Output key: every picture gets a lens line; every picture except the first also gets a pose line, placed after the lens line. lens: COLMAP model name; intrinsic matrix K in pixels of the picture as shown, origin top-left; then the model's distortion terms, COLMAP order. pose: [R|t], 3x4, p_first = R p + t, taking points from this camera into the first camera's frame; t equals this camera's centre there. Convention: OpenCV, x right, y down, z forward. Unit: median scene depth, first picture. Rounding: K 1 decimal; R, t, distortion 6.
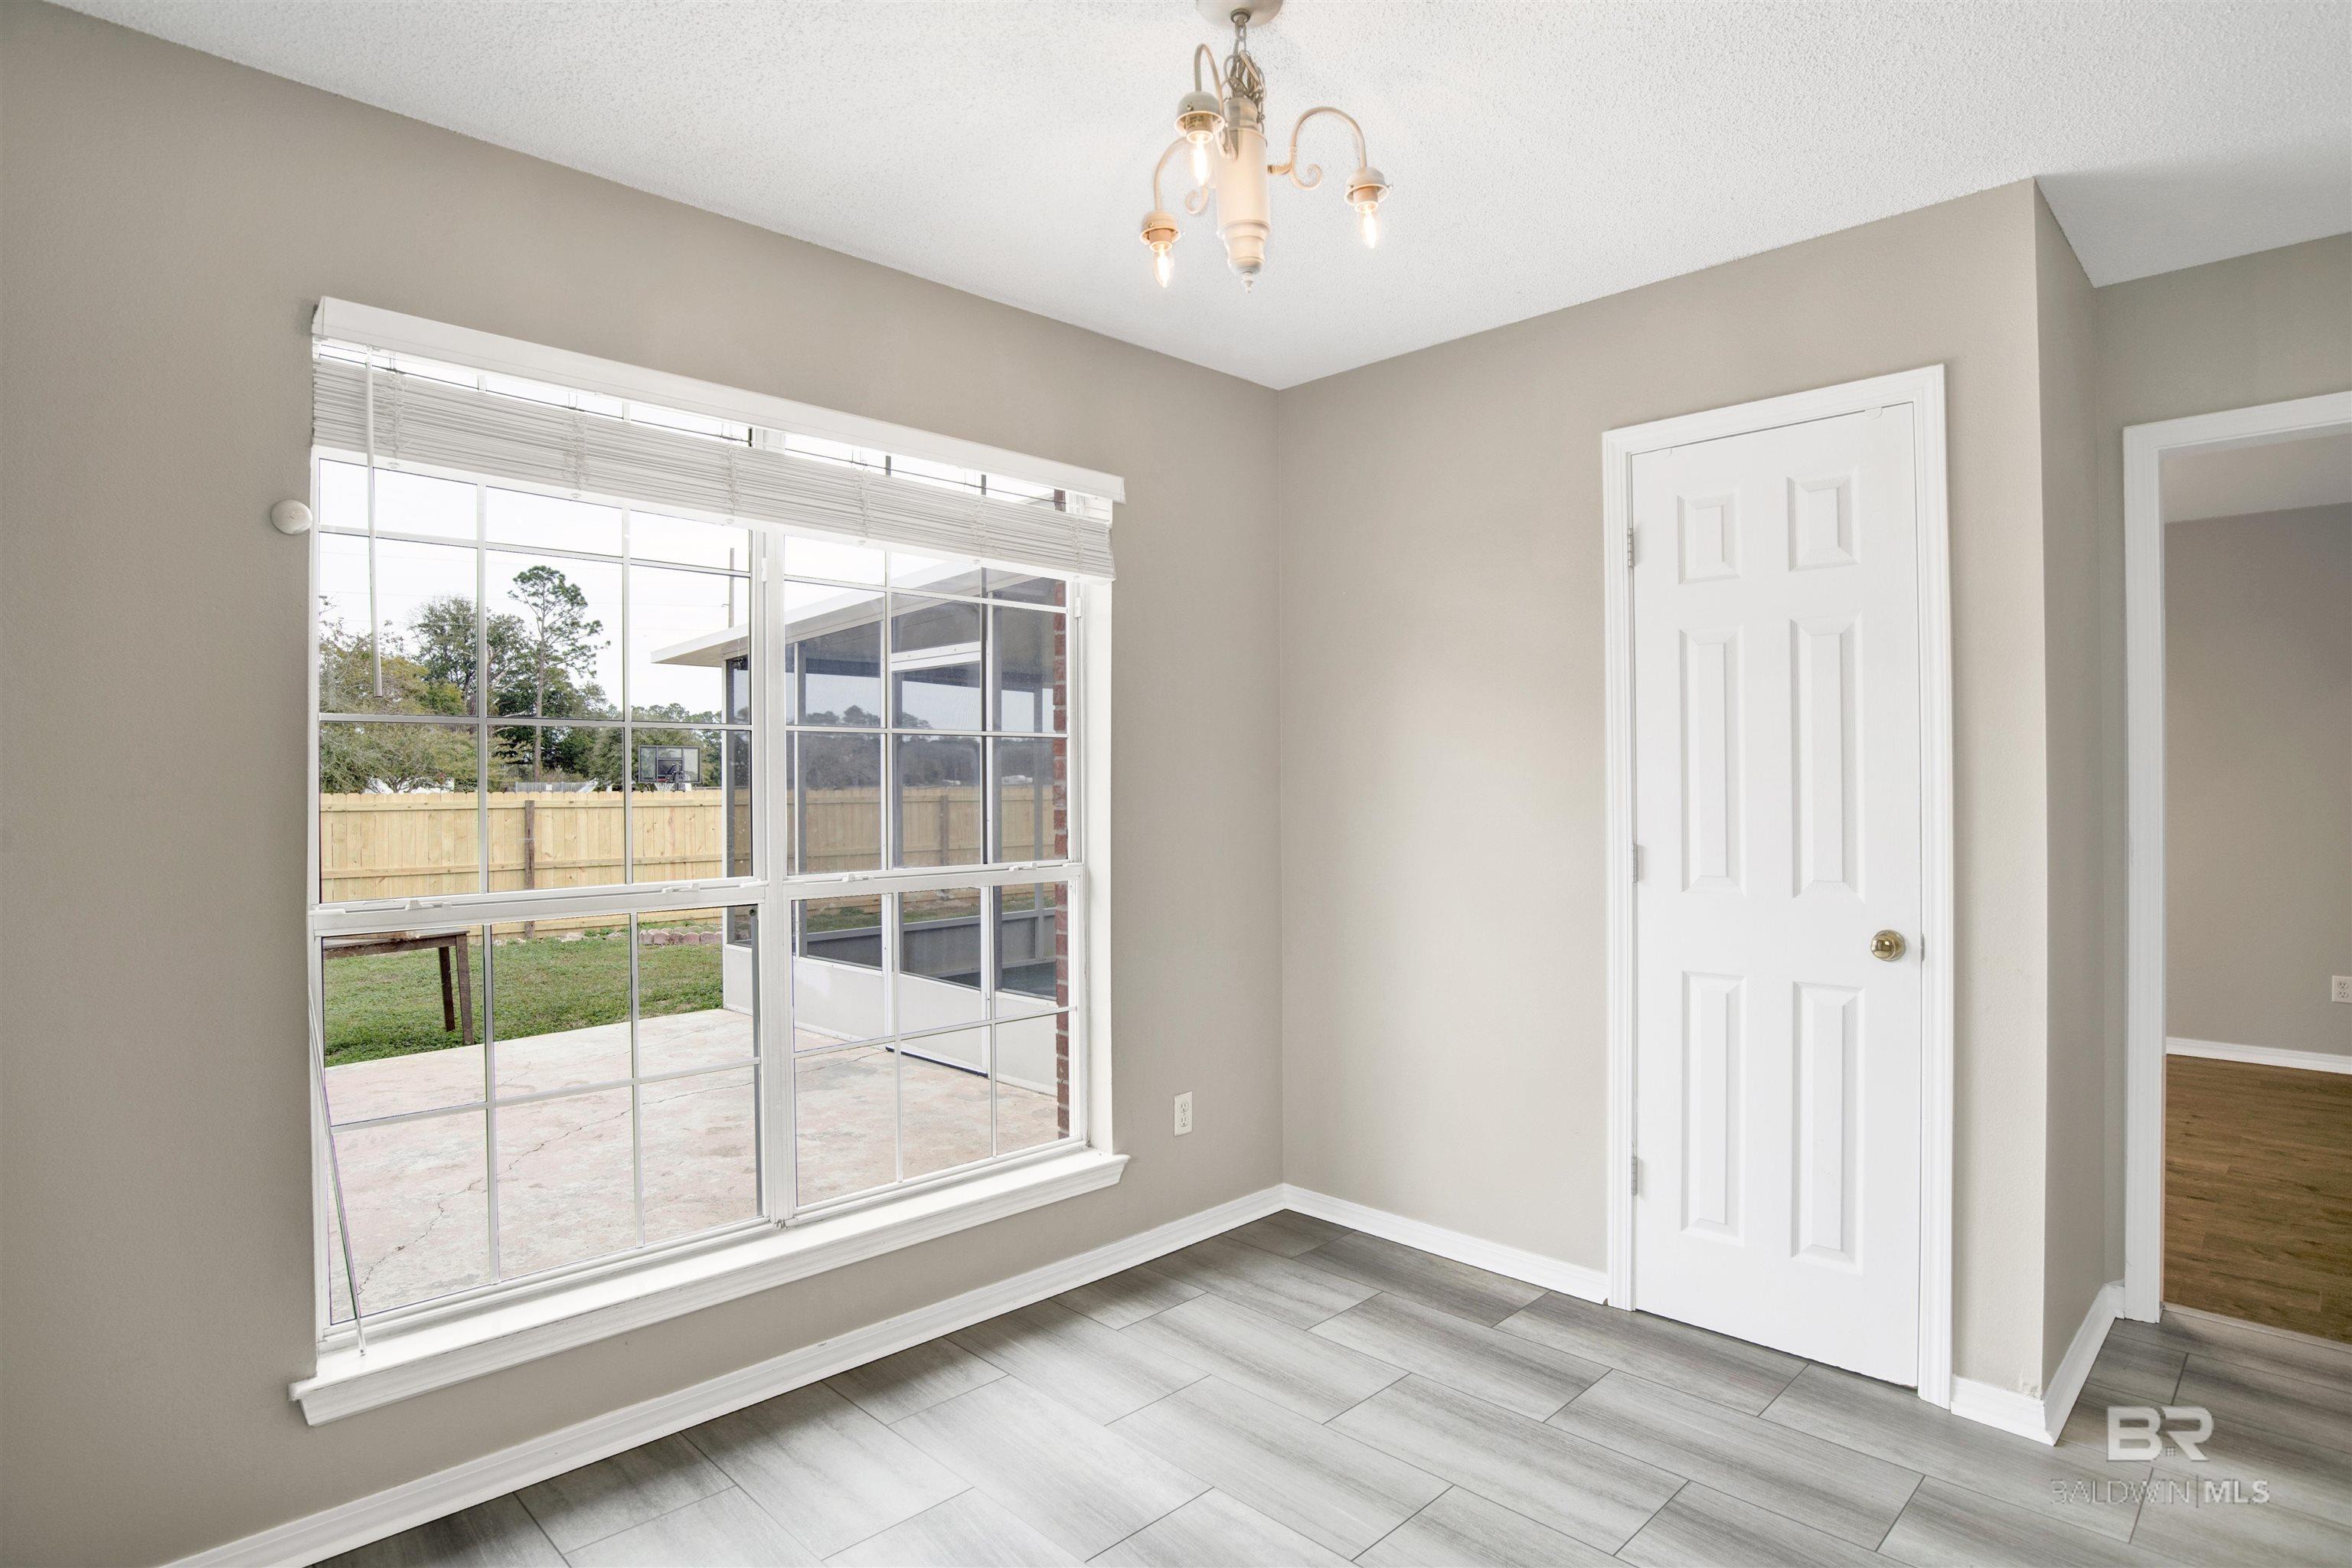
lens RADIAL K [[1233.9, 0, 1178.3], [0, 1233.9, 788.0], [0, 0, 1]] dist [-0.033827, 0.001011]
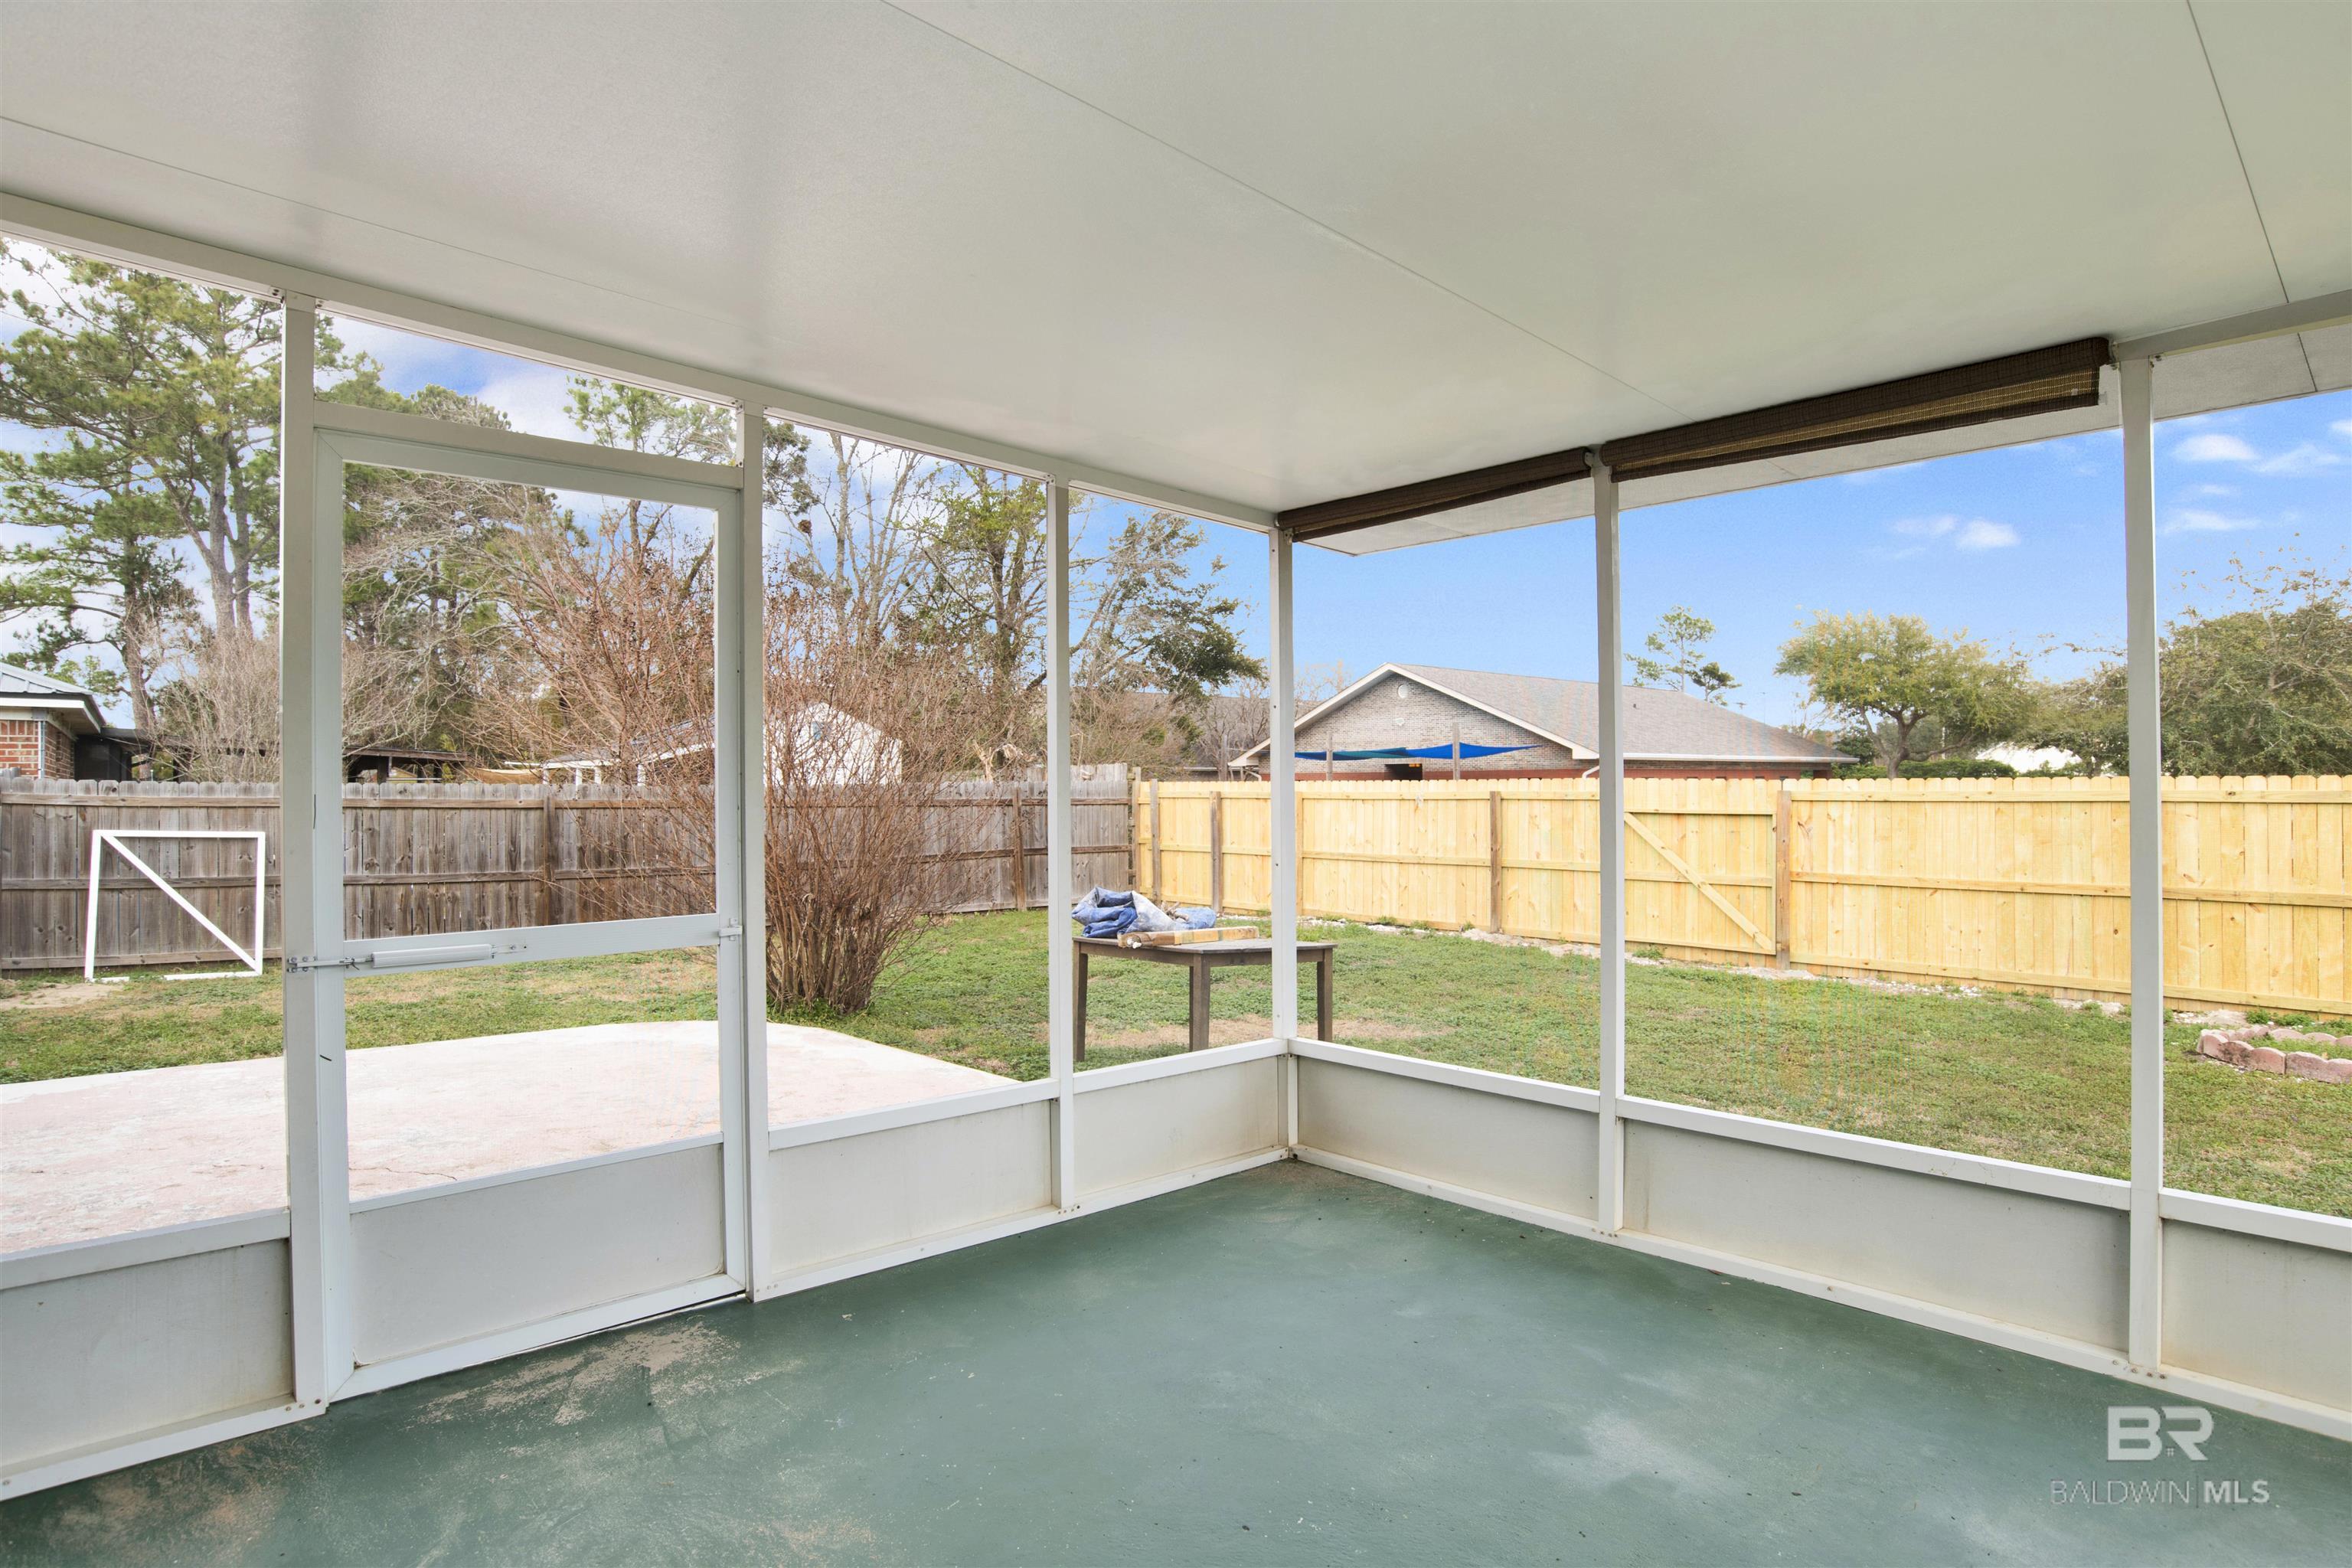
lens RADIAL K [[1233.9, 0, 1177.7], [0, 1233.9, 782.3], [0, 0, 1]] dist [-0.033827, 0.001011]
pose [[-0.025850, 0.003599, -0.999659, 0.115487], [0.003105, 0.999989, 0.003520, 0.002300], [0.999661, -0.003013, -0.025861, 0.530252]]
